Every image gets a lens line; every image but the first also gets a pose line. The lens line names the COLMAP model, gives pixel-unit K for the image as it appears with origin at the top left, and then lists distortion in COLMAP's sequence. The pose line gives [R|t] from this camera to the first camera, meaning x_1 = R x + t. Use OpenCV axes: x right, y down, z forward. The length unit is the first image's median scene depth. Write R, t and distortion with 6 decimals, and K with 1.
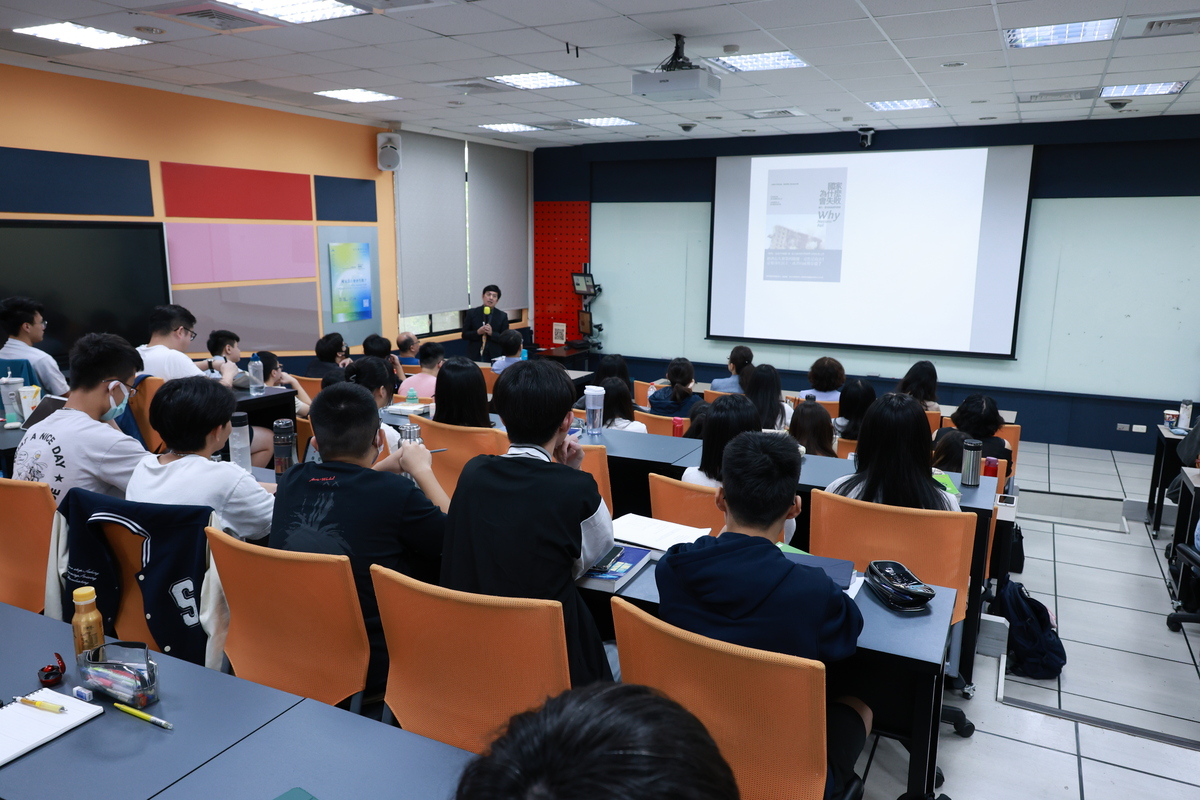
lens RADIAL K [[839.1, 0, 600.0], [0, 839.1, 400.0], [0, 0, 1]] dist [-0.001618, -0.000644]
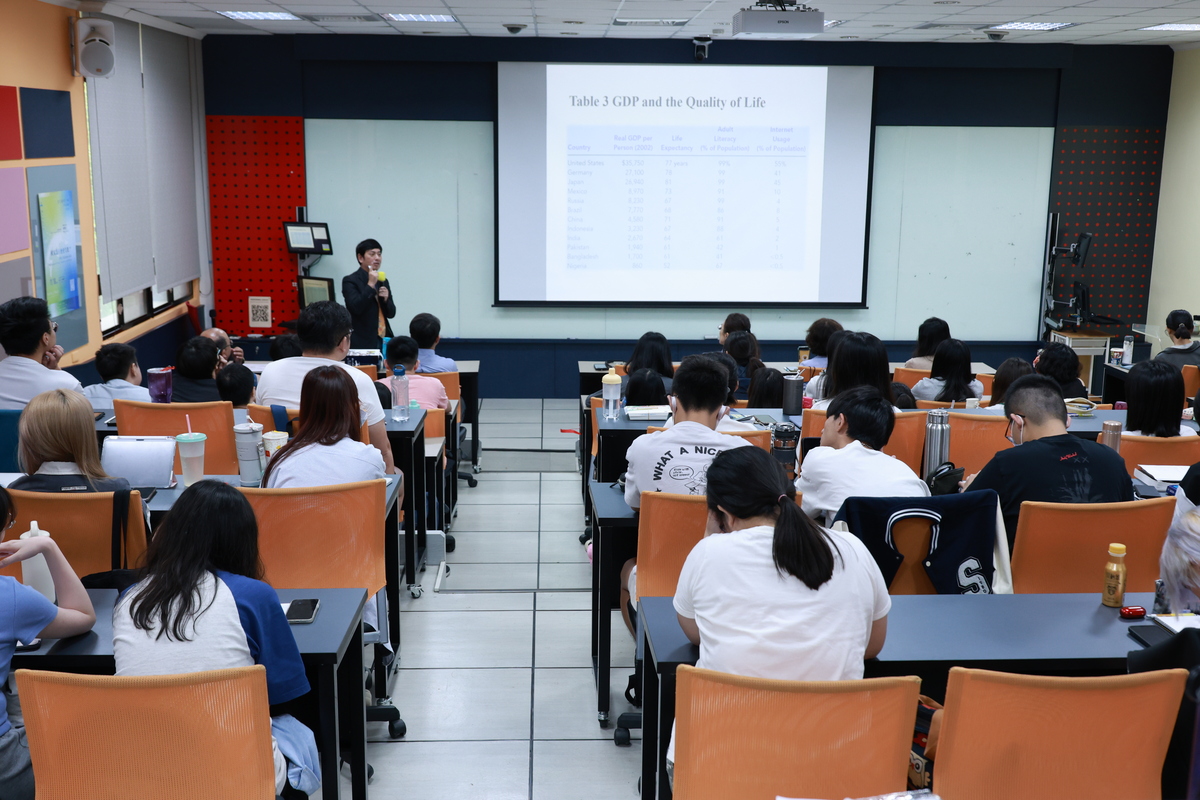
lens RADIAL K [[1326.9, 0, 600.0], [0, 1326.9, 400.0], [0, 0, 1]] dist [0.000505, 0.019783]
pose [[0.865746, -0.098205, 0.490755, -0.396539], [0.094127, 0.995011, 0.033060, -0.022109], [-0.491553, 0.017571, 0.870670, -0.064020]]
